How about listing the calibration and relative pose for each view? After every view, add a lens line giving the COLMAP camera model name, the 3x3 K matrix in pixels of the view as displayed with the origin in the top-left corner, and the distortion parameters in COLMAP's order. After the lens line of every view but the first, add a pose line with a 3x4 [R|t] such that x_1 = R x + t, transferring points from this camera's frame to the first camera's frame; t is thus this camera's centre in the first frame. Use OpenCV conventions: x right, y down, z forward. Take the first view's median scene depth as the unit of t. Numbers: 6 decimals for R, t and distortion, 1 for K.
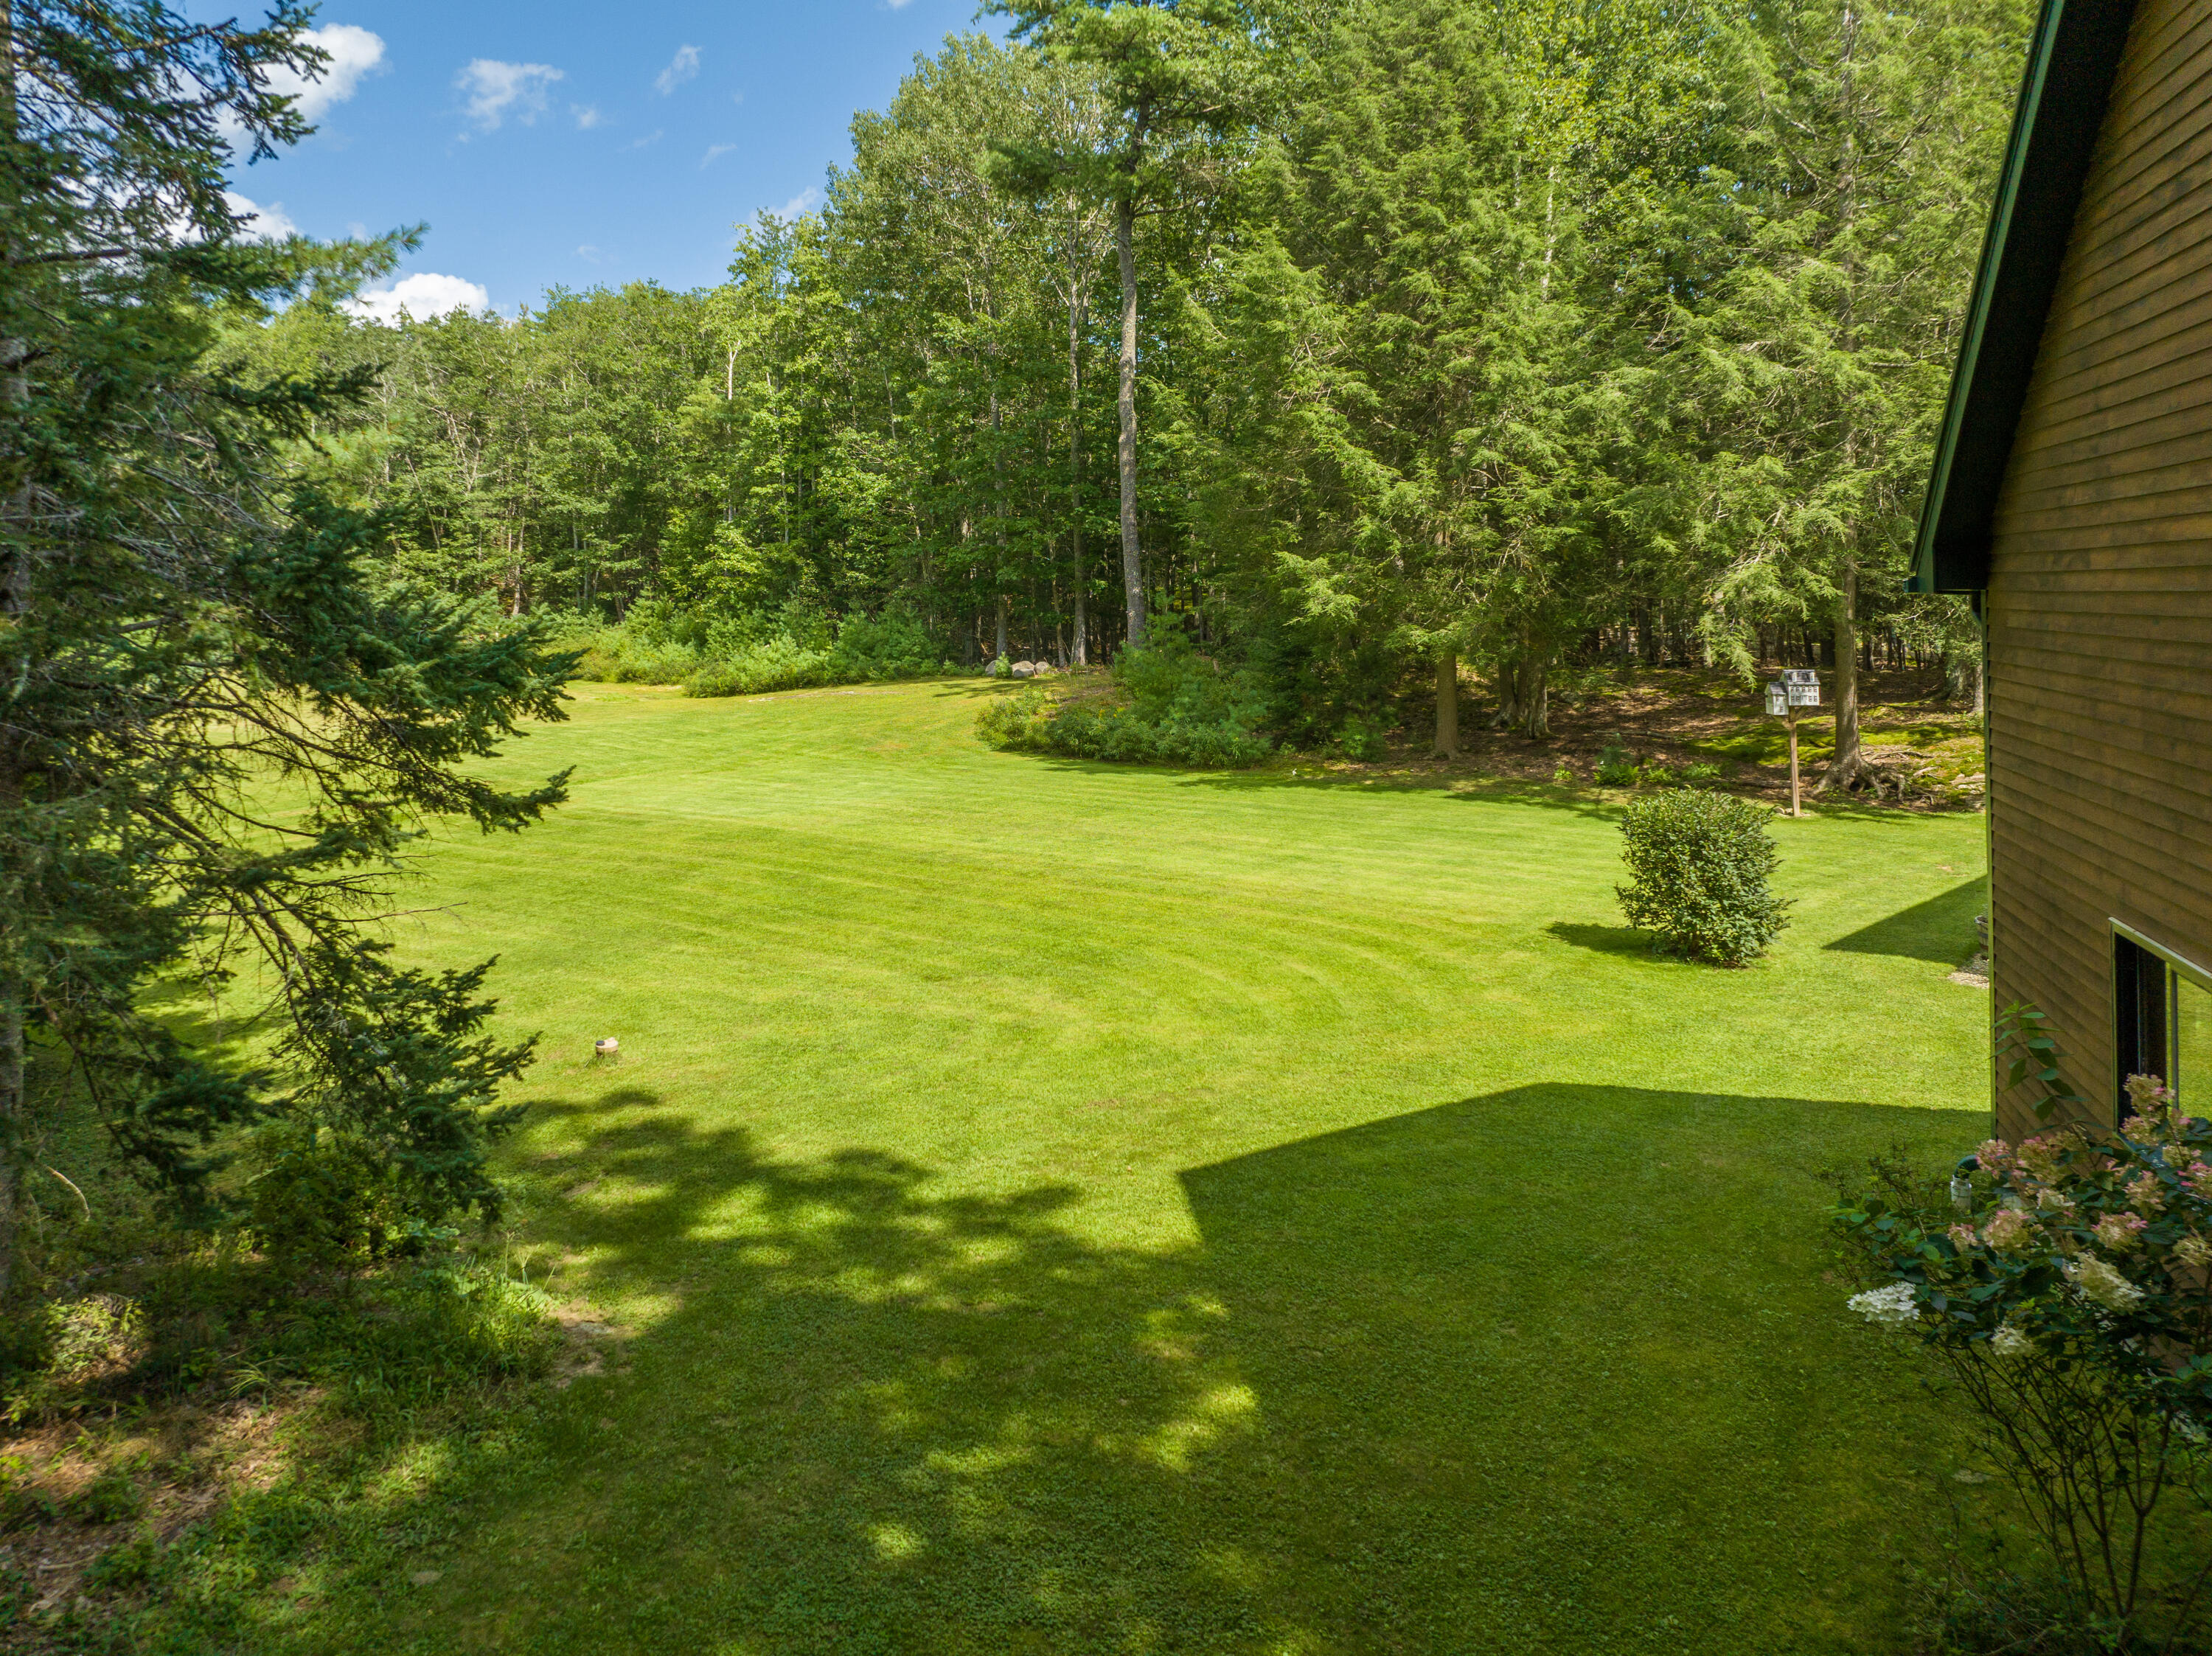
lens RADIAL K [[1578.4, 0, 1106.0], [0, 1578.4, 828.0], [0, 0, 1]] dist [-0.047037, -0.000109]
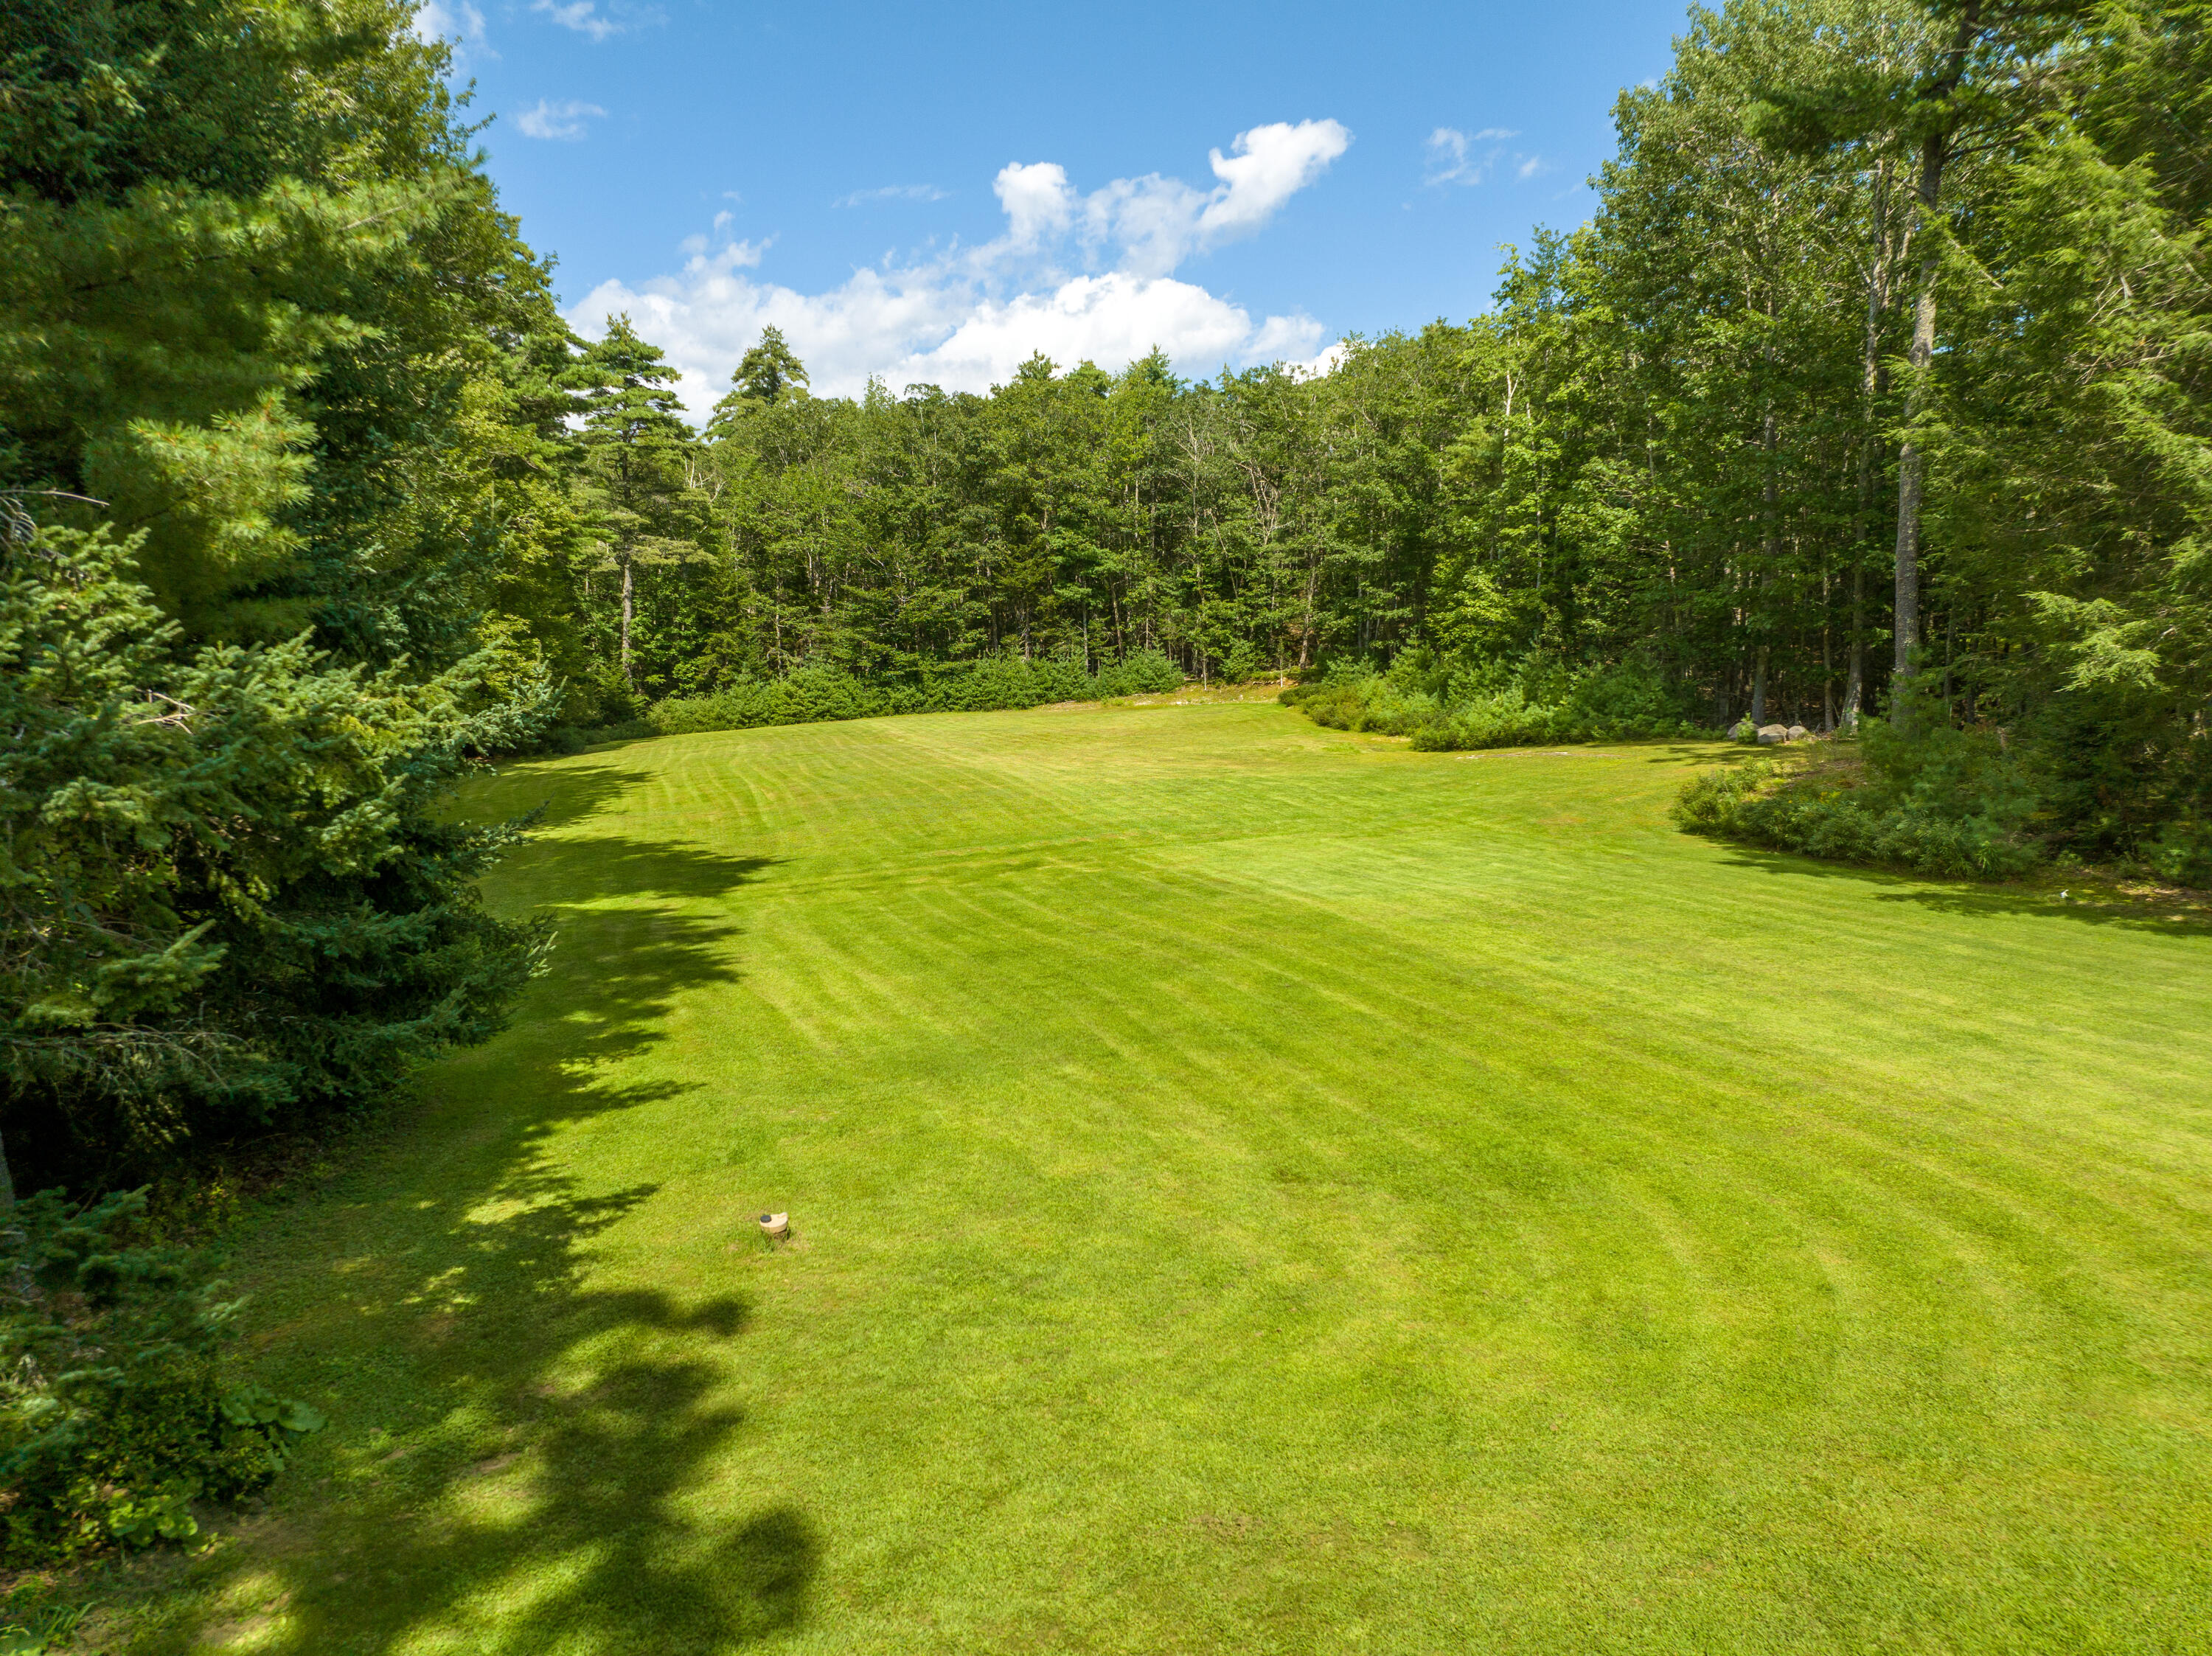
lens RADIAL K [[1502.1, 0, 1111.2], [0, 1502.1, 951.4], [0, 0, 1]] dist [-0.037602, -0.002157]
pose [[0.860896, 0.100137, -0.498828, 0.044607], [-0.072080, 0.994556, 0.075255, -0.015311], [0.503649, -0.028831, 0.863427, 0.100816]]
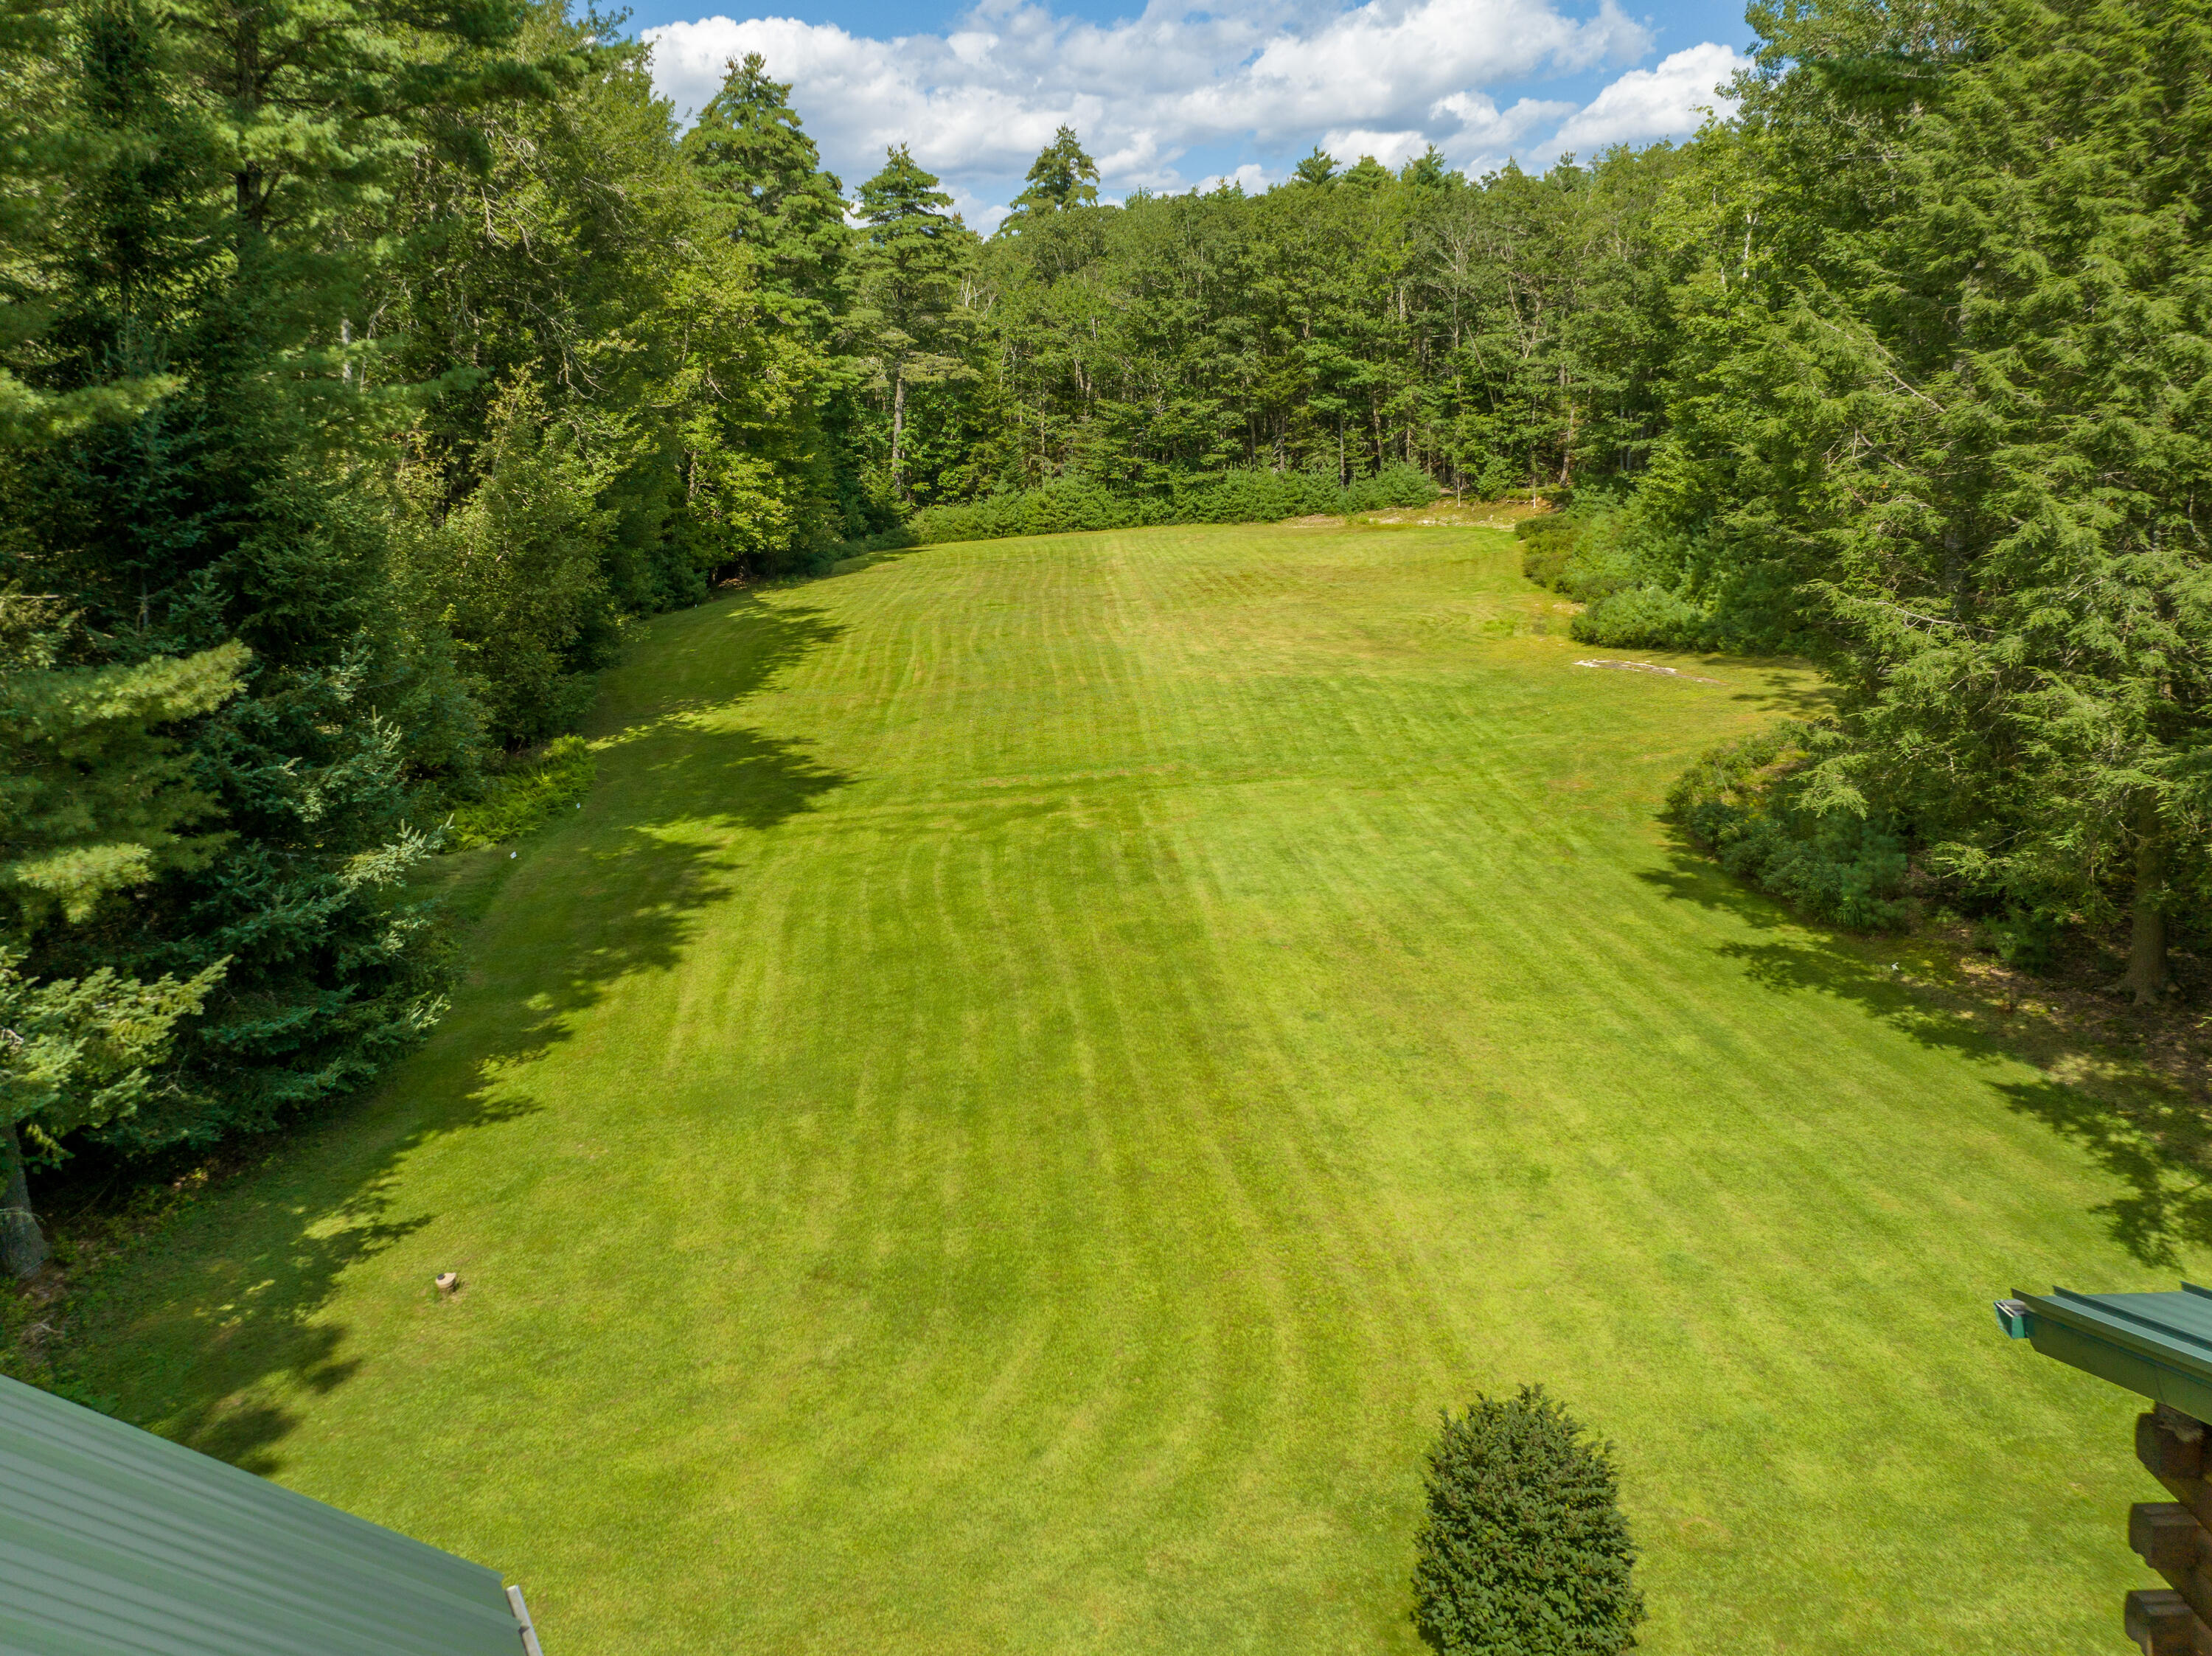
lens RADIAL K [[1595.0, 0, 1103.3], [0, 1595.0, 618.2], [0, 0, 1]] dist [-0.002804, 0.000608]
pose [[0.712050, 0.104085, -0.694371, 0.184220], [-0.095609, 0.994113, 0.050973, -0.104856], [0.695588, 0.030092, 0.717810, 0.108499]]
